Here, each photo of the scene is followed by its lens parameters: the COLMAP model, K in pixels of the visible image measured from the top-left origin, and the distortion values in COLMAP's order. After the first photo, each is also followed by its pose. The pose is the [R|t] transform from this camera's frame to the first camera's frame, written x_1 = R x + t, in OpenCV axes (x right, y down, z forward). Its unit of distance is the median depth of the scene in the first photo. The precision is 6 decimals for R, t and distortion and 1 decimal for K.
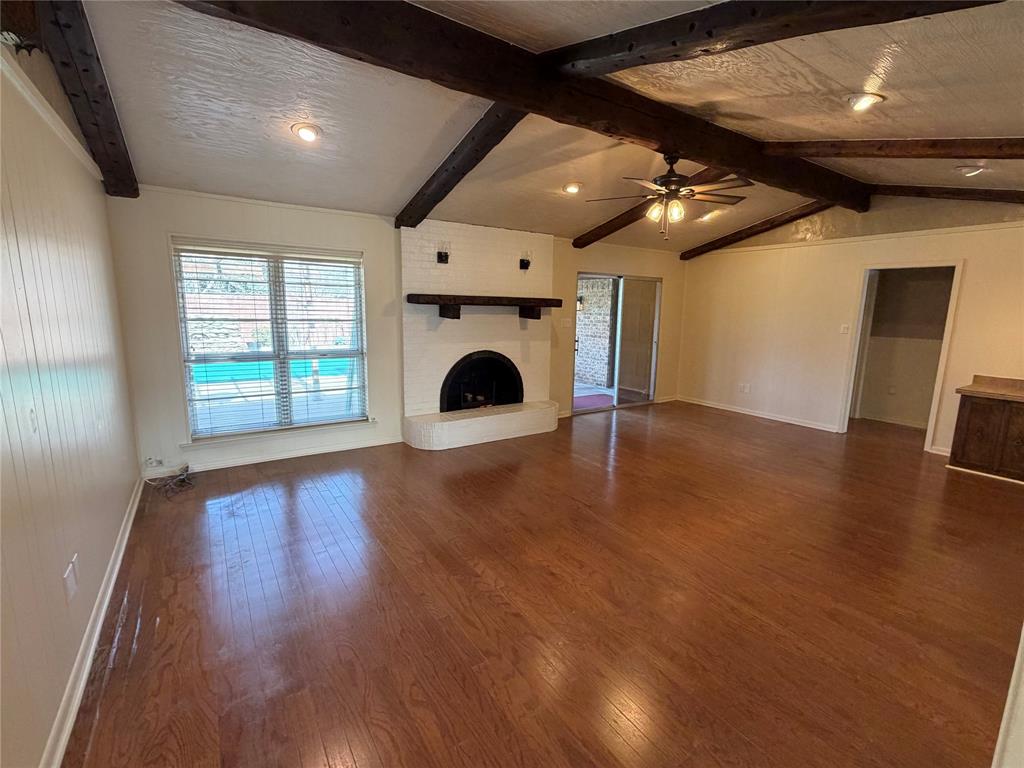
lens RADIAL K [[463.2, 0, 513.4], [0, 463.2, 383.7], [0, 0, 1]] dist [-0.000523, -0.001053]
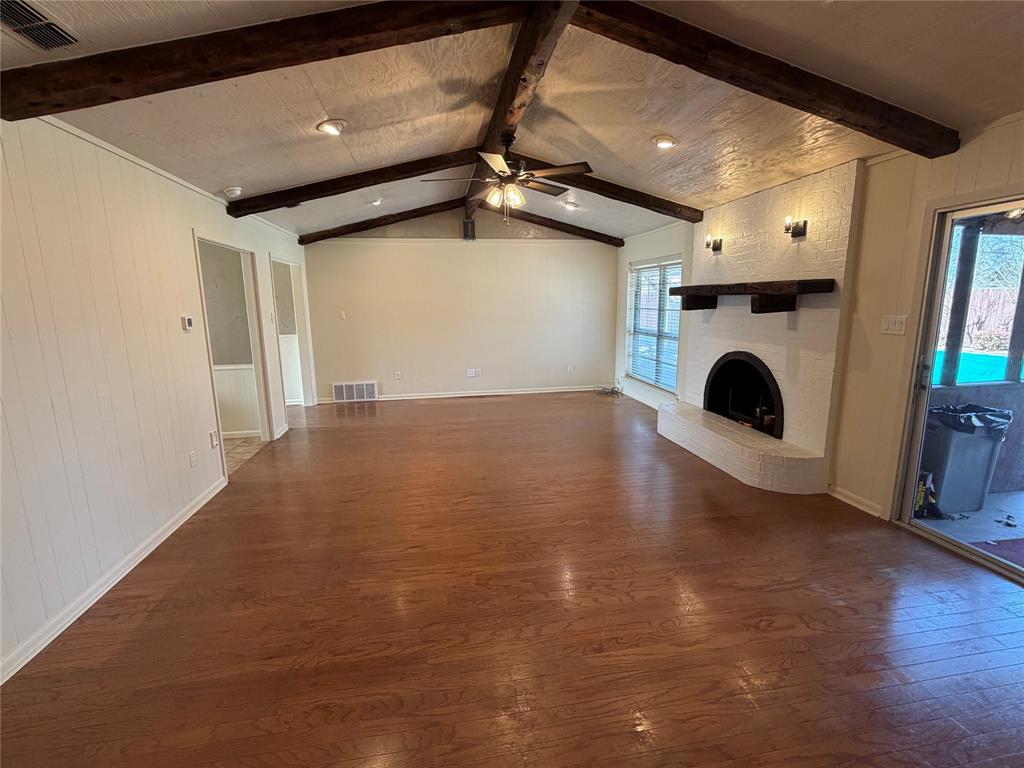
lens RADIAL K [[463.2, 0, 513.4], [0, 463.2, 383.7], [0, 0, 1]] dist [-0.000523, -0.001053]
pose [[-0.413800, 0.149246, -0.898051, 1.243660], [-0.140762, 0.964118, 0.225085, -0.214371], [0.899420, 0.219552, -0.377943, 1.446121]]
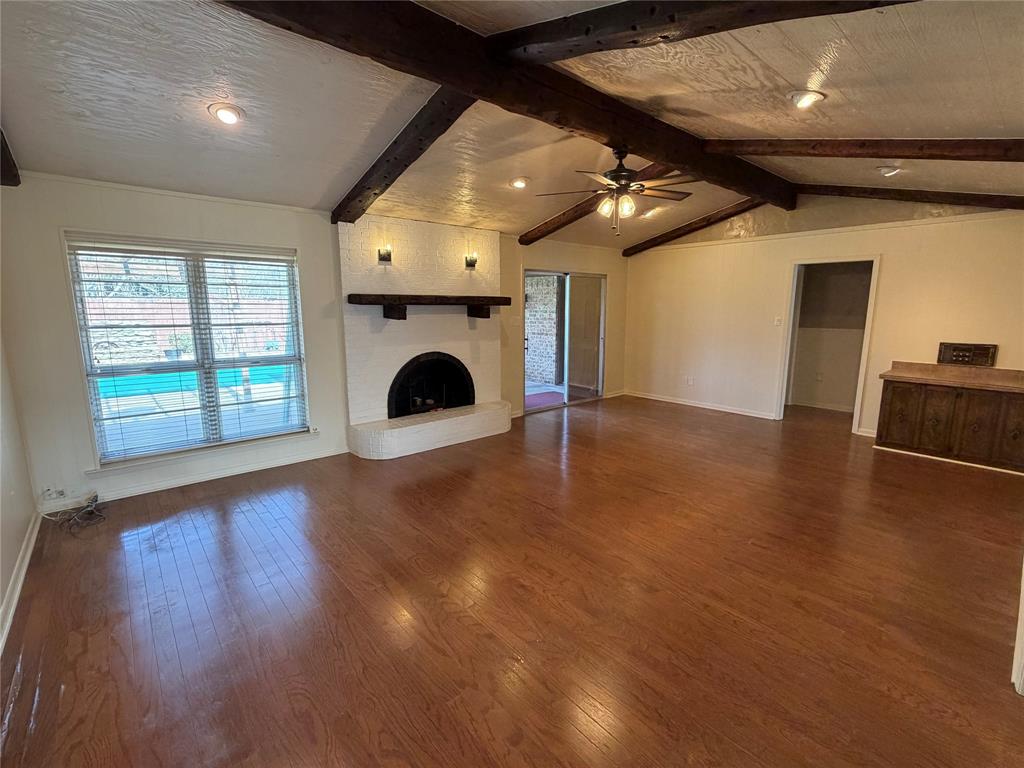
lens RADIAL K [[463.2, 0, 513.4], [0, 463.2, 383.7], [0, 0, 1]] dist [-0.000523, -0.001053]
pose [[0.991878, -0.038446, 0.121245, -0.024259], [0.038077, 0.999260, 0.005360, -0.007363], [-0.121361, -0.000700, 0.992608, 0.043439]]
